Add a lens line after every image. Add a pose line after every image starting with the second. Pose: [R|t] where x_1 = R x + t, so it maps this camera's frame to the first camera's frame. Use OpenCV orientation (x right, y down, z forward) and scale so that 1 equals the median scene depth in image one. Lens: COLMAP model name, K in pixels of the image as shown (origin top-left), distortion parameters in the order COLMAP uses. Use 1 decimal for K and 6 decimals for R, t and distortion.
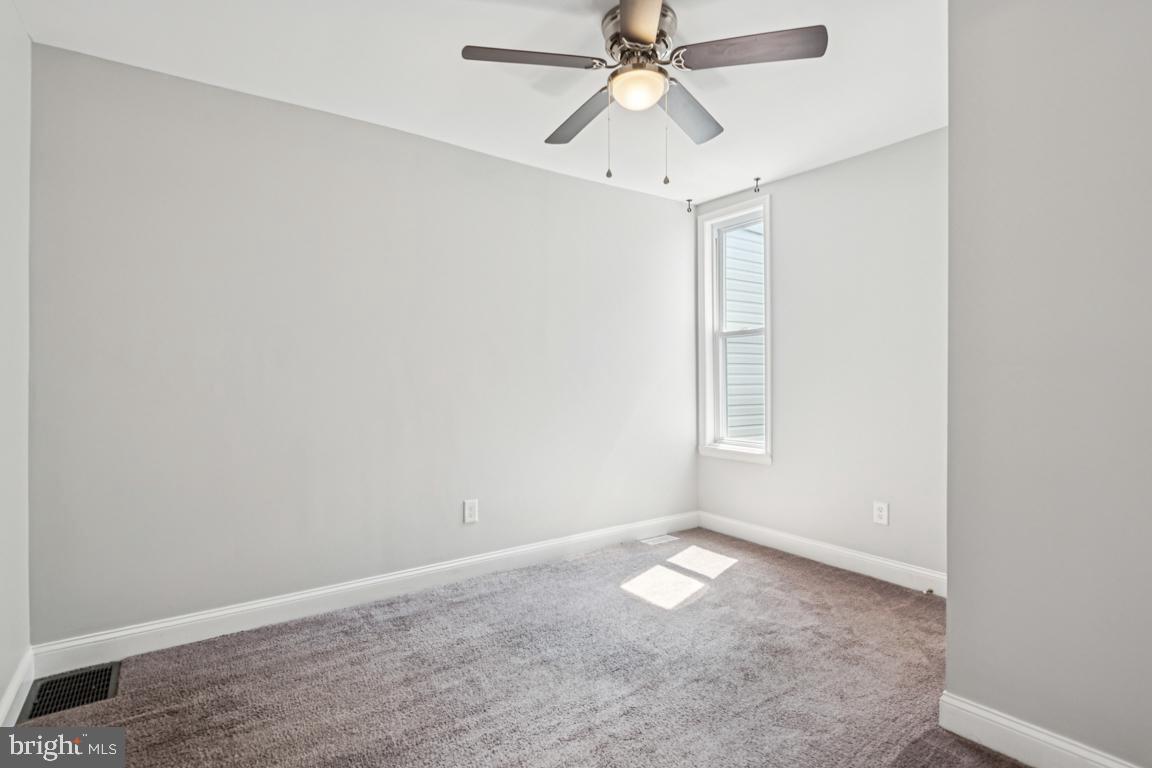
lens RADIAL K [[552.8, 0, 576.0], [0, 552.8, 384.0], [0, 0, 1]] dist [0.000456, -0.000082]
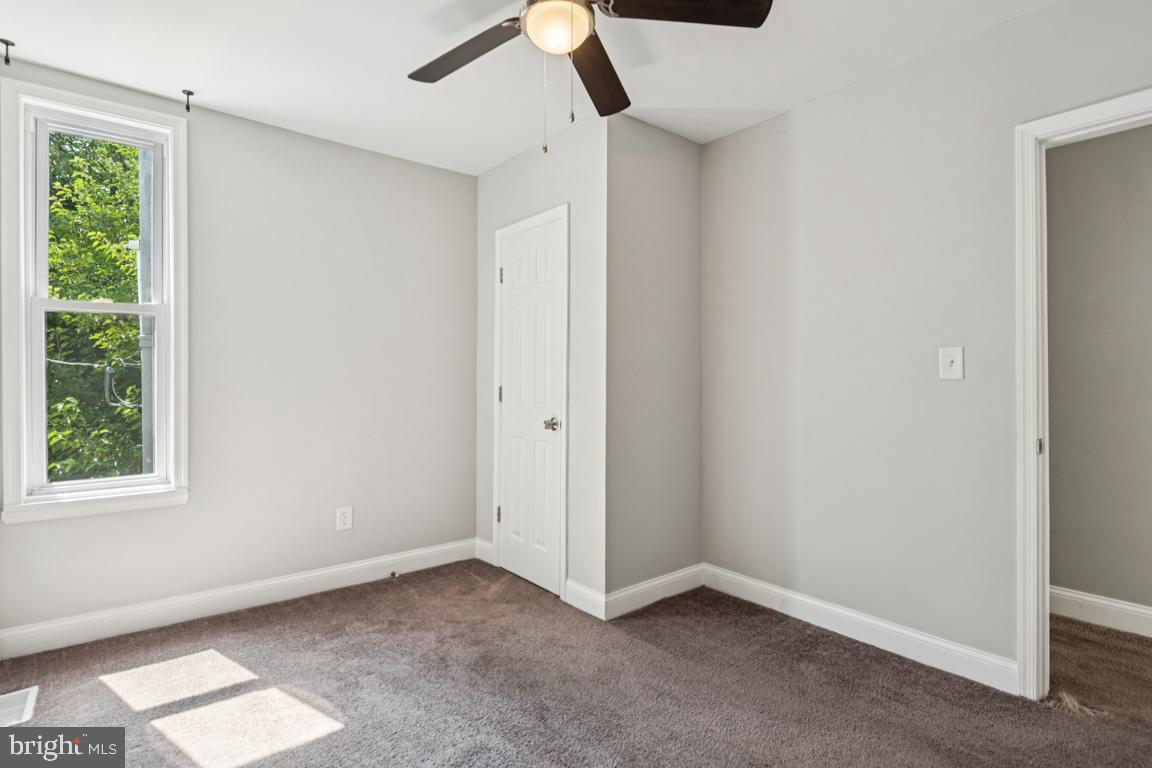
lens RADIAL K [[546.0, 0, 576.0], [0, 546.0, 384.0], [0, 0, 1]] dist [0.001283, -0.009816]
pose [[-0.039854, -0.004056, 0.999197, -0.478915], [0.014493, 0.999884, 0.004637, -0.003221], [-0.999100, 0.014666, -0.039791, 0.710647]]
